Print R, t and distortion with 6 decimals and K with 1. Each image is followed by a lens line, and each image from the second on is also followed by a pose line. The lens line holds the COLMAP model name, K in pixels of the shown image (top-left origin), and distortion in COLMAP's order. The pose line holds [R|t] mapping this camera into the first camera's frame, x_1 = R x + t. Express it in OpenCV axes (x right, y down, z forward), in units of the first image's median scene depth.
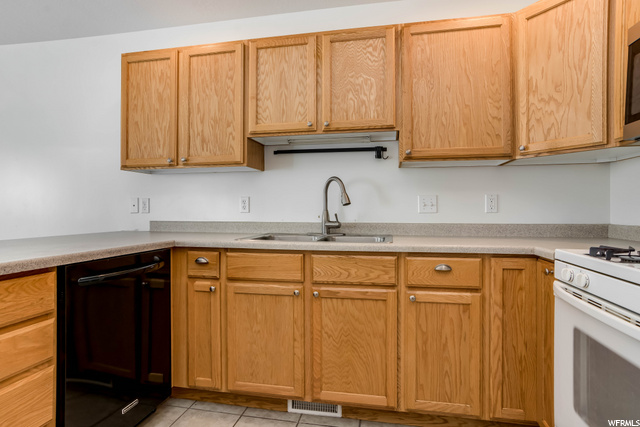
lens RADIAL K [[351.4, 0, 322.5], [0, 351.4, 207.5], [0, 0, 1]] dist [-0.023800, 0.002851]
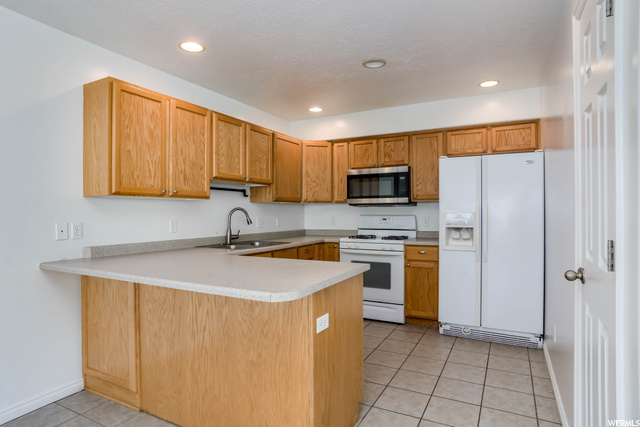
lens RADIAL K [[351.4, 0, 320.9], [0, 351.4, 214.0], [0, 0, 1]] dist [-0.023800, 0.002851]
pose [[0.296251, -0.002565, 0.955107, -1.414027], [-0.000626, 0.999996, 0.002880, -0.062615], [-0.955110, -0.001451, 0.296248, 0.152452]]
